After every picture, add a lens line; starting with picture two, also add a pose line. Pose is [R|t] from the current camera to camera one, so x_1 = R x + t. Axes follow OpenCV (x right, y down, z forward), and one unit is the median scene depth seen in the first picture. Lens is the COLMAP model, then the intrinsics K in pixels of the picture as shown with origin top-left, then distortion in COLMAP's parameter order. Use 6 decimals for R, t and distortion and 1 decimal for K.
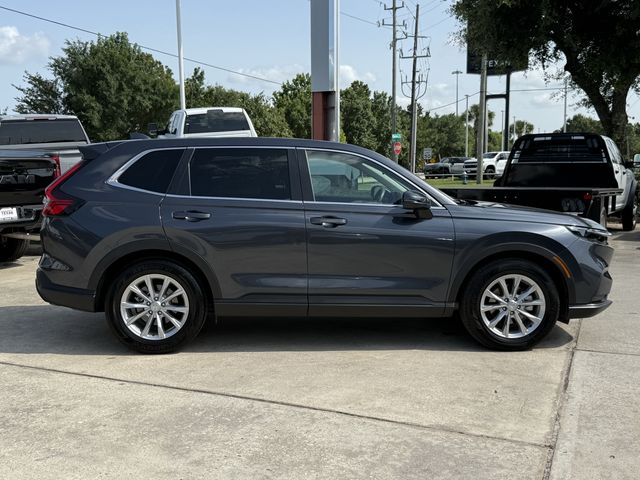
lens RADIAL K [[882.7, 0, 320.0], [0, 882.7, 240.0], [0, 0, 1]] dist [0.249405, -0.892414]
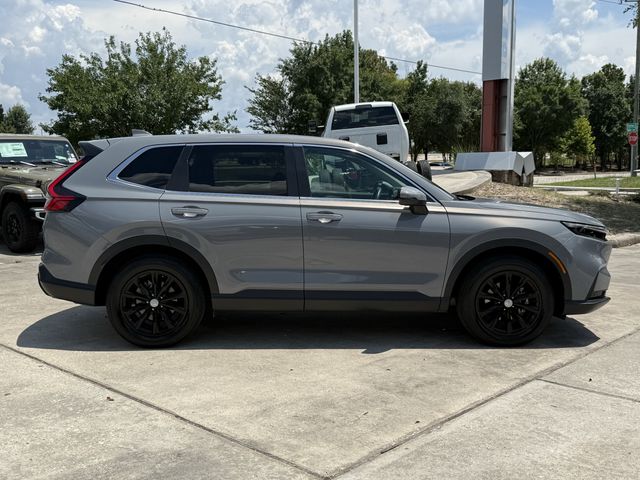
lens RADIAL K [[898.4, 0, 340.0], [0, 898.4, 240.8], [0, 0, 1]] dist [0.267535, -0.868066]
pose [[0.899497, 0.036609, -0.435390, 0.277308], [-0.034350, 0.999325, 0.013061, -0.007447], [0.435574, 0.003207, 0.900147, 0.082454]]
